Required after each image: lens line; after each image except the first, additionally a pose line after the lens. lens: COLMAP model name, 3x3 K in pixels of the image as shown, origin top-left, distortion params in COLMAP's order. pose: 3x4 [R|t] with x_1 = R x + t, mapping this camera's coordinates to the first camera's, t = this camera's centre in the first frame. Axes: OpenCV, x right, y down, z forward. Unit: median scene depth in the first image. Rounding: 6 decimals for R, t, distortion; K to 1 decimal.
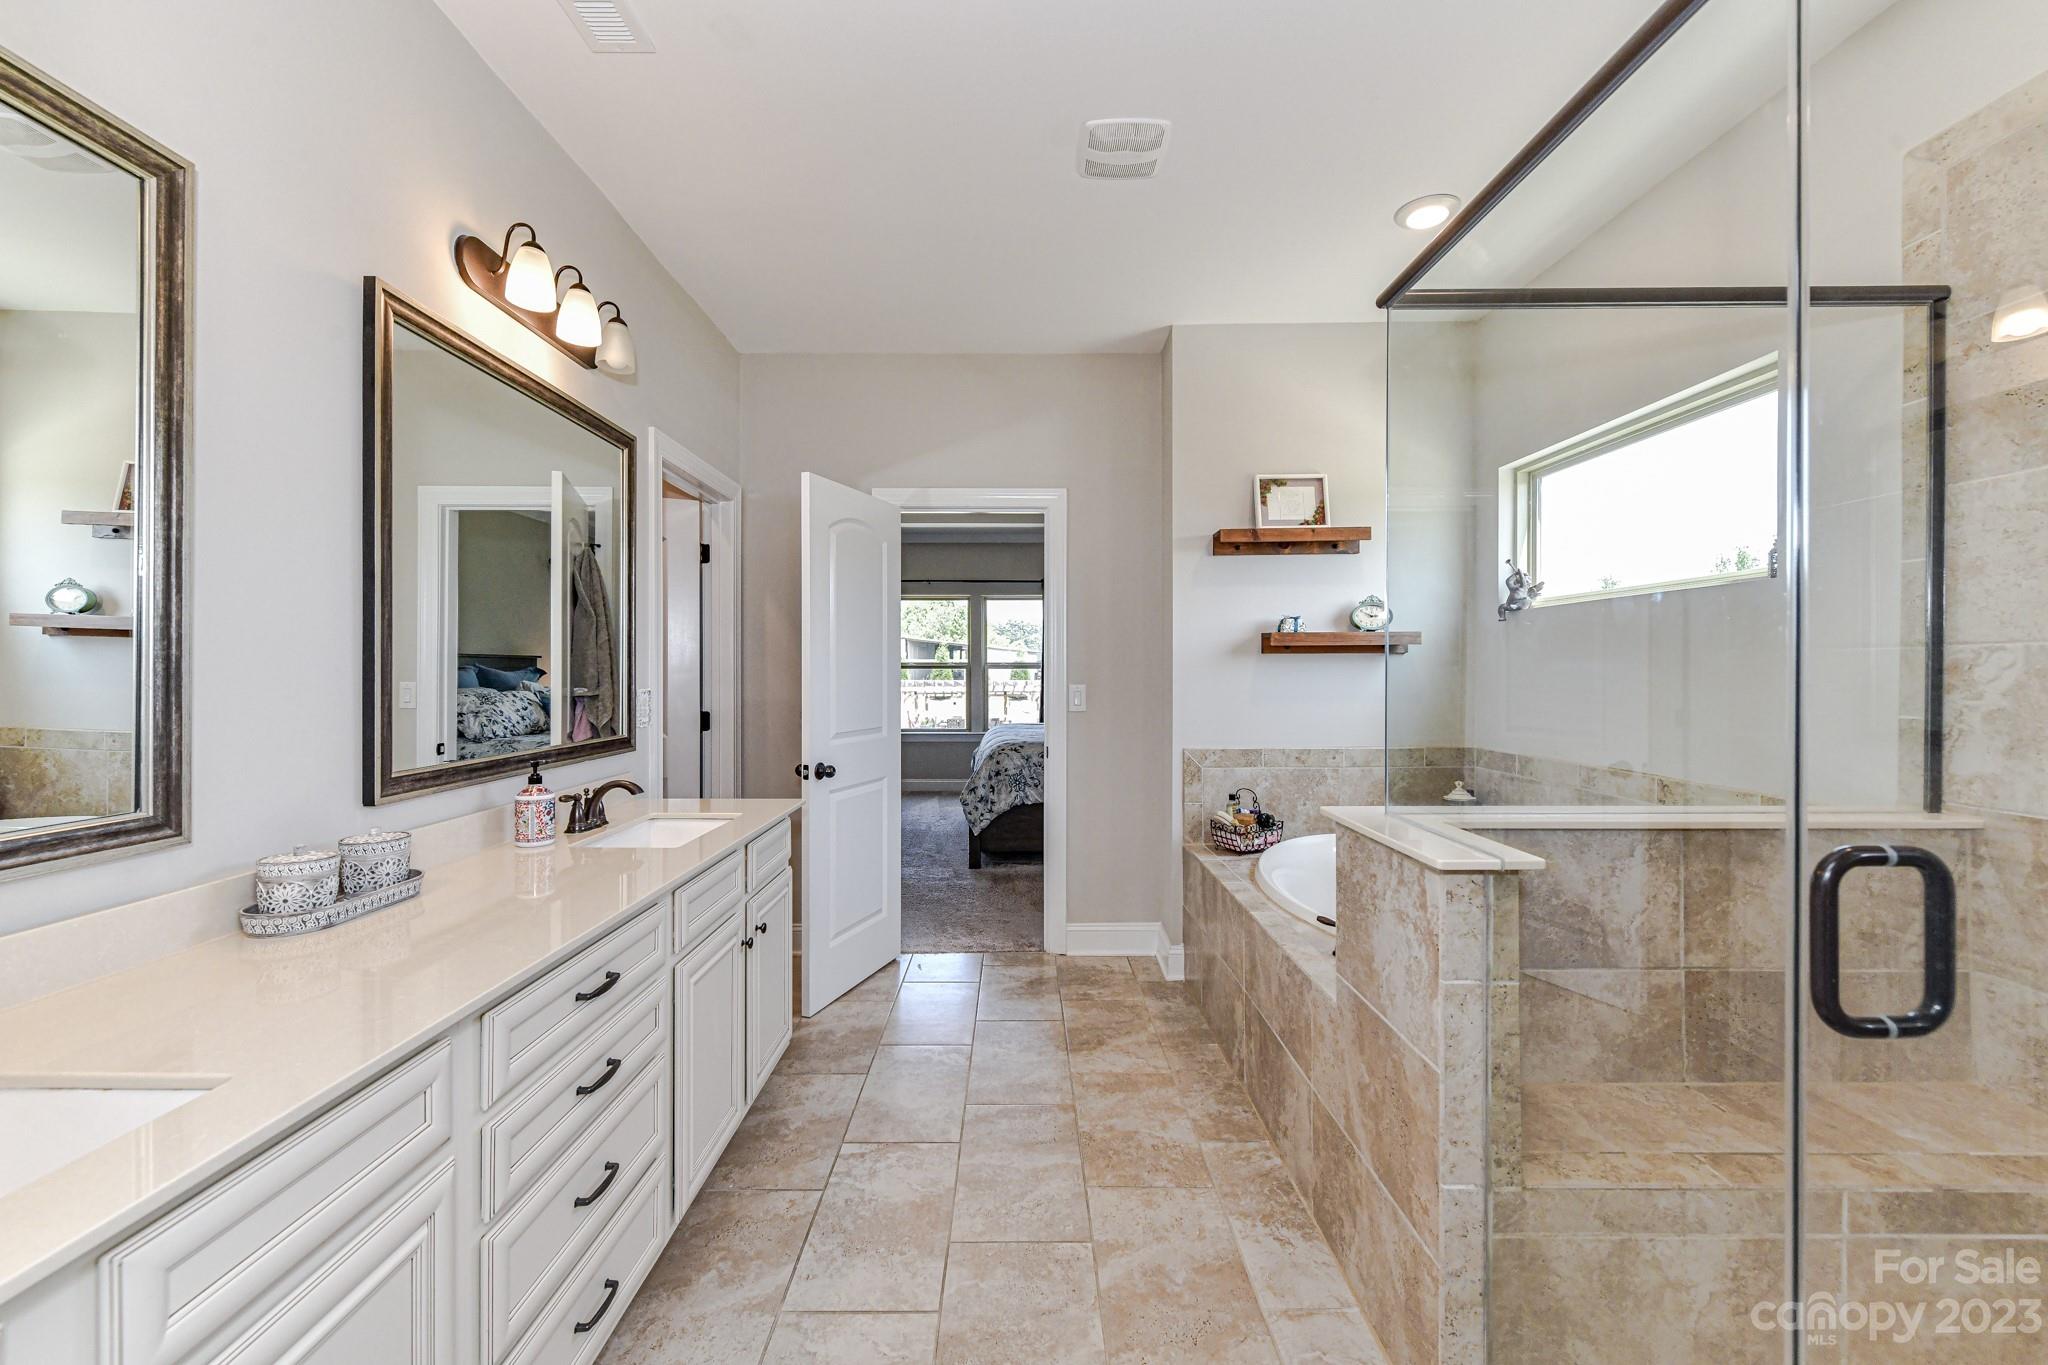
lens RADIAL K [[811.2, 0, 1017.9], [0, 811.2, 675.6], [0, 0, 1]] dist [0.000071, -0.000242]
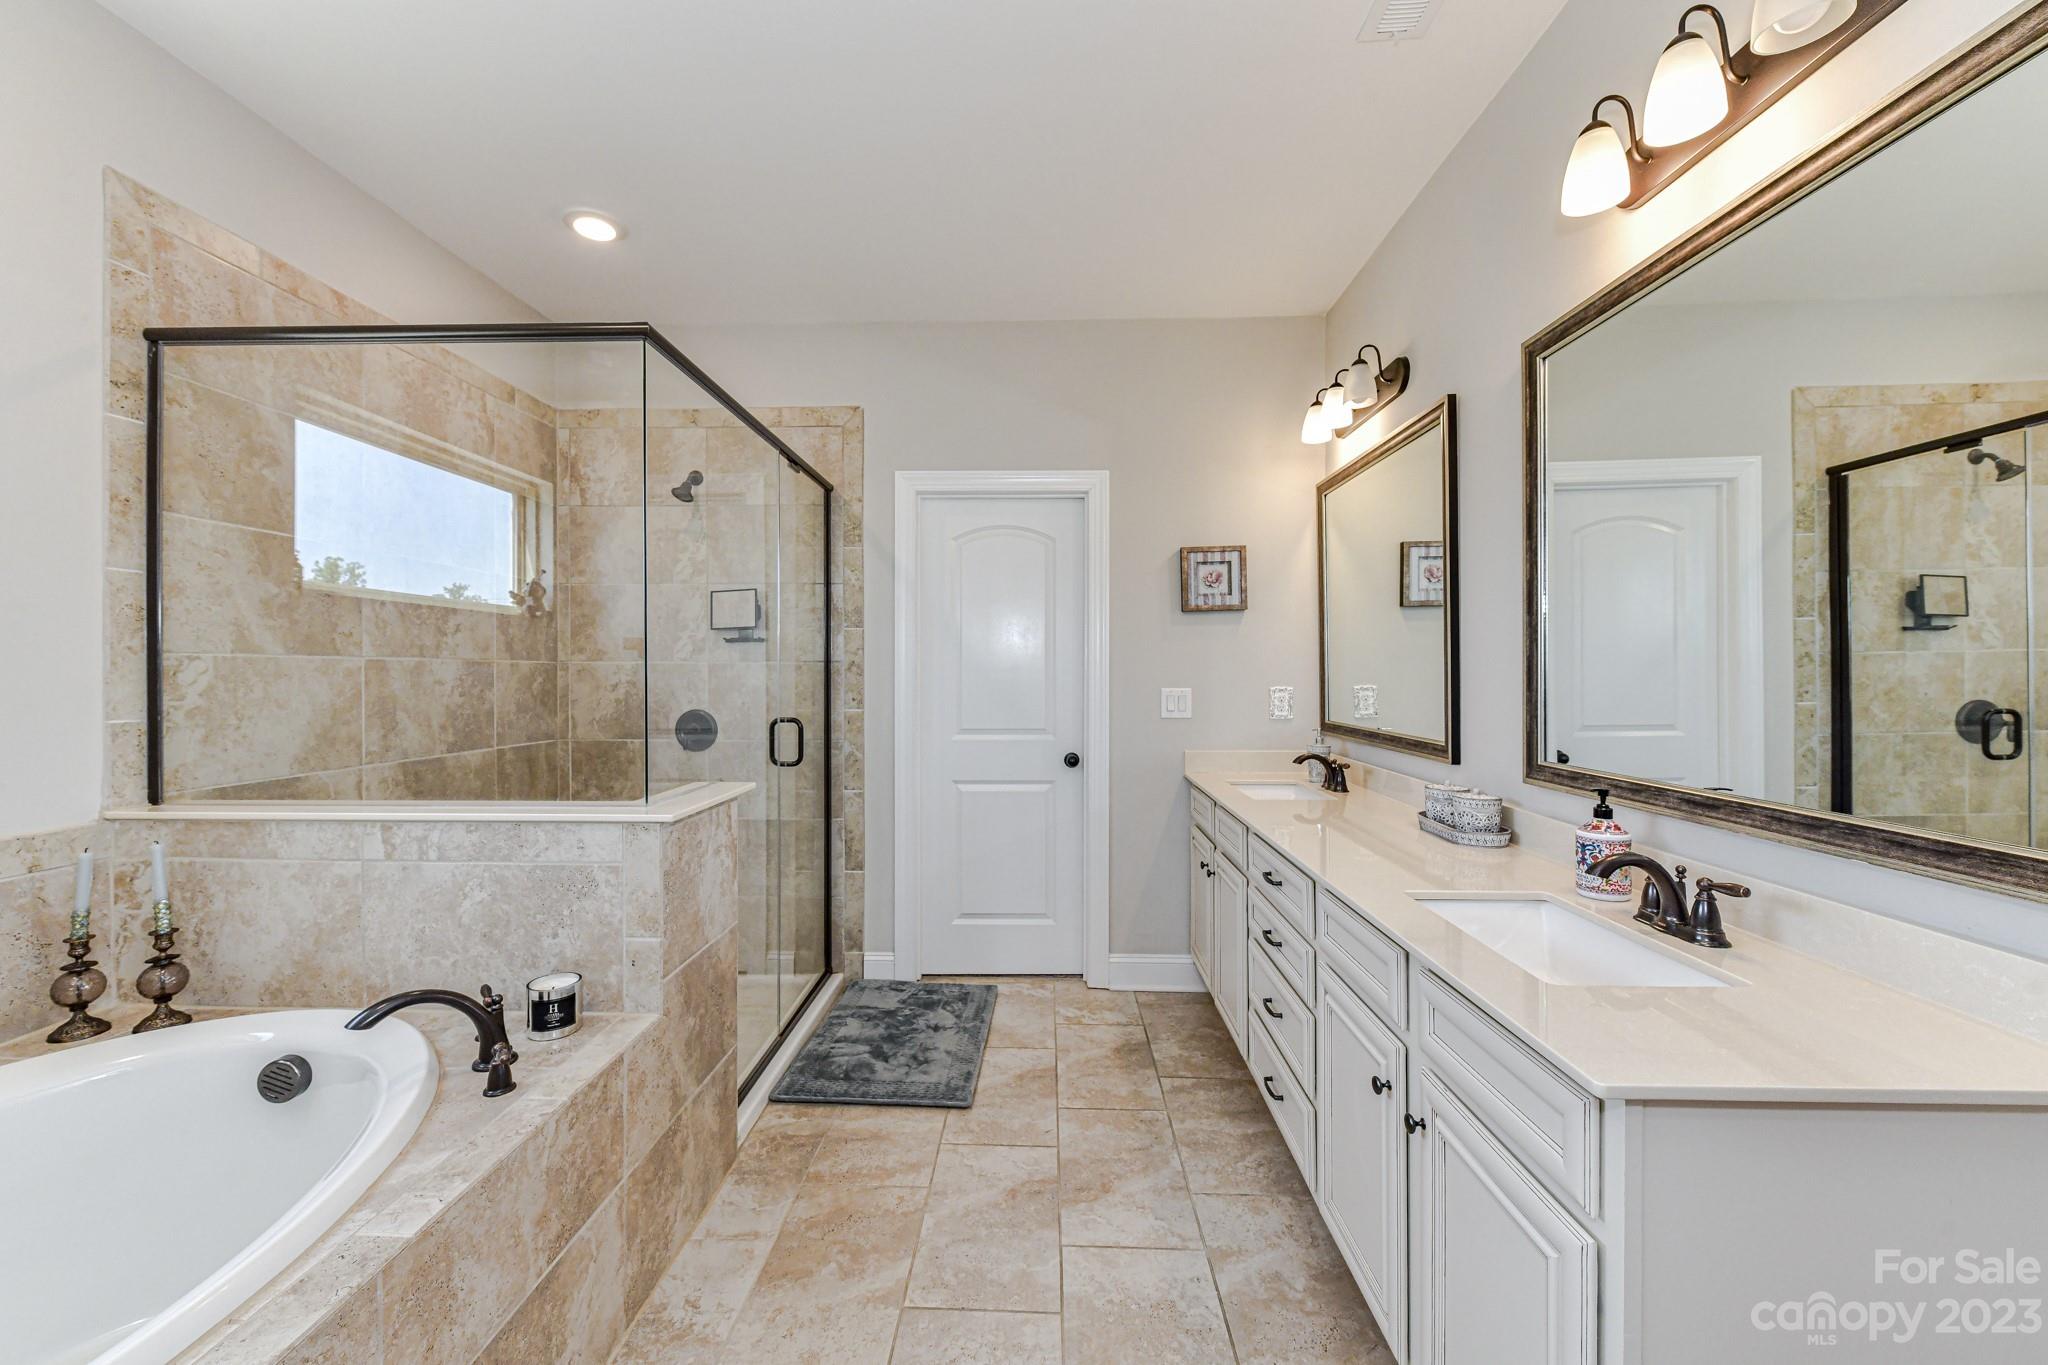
lens RADIAL K [[801.5, 0, 1013.9], [0, 801.5, 673.2], [0, 0, 1]] dist [0.008012, -0.003413]
pose [[-0.999243, 0.003843, 0.038715, -0.076578], [0.004146, 0.999961, 0.007751, -0.013736], [-0.038684, 0.007905, -0.999220, 2.075967]]
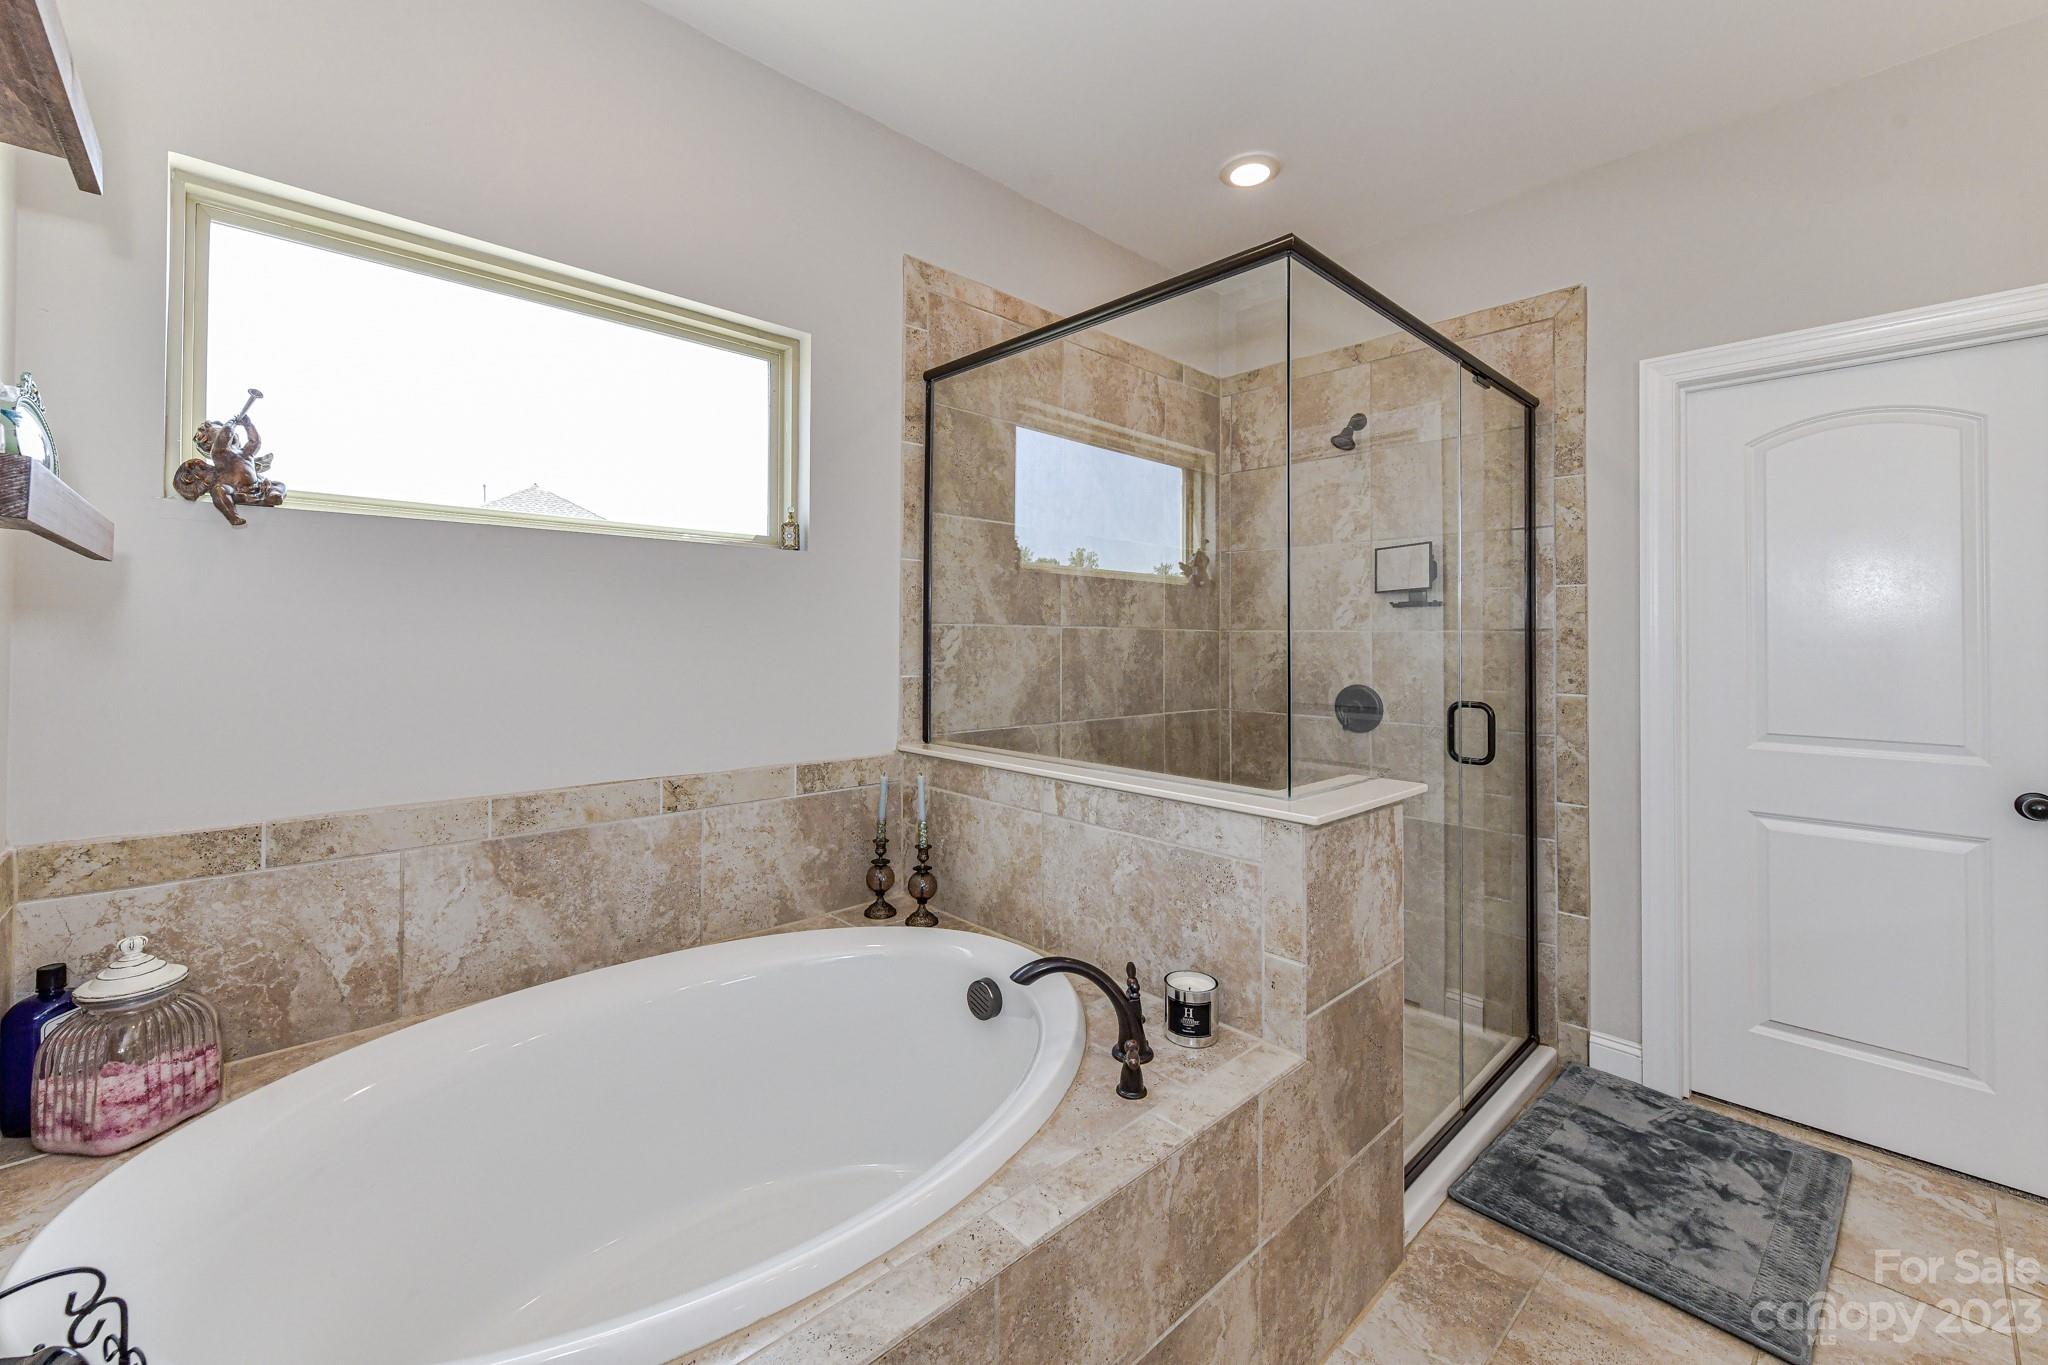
lens RADIAL K [[823.5, 0, 1017.7], [0, 823.5, 624.1], [0, 0, 1]] dist [0.002316, -0.000822]
pose [[-0.682744, 0.011340, 0.730570, -0.016616], [-0.000983, 0.999864, -0.016439, -0.013286], [-0.730657, -0.011942, -0.682640, 1.885349]]
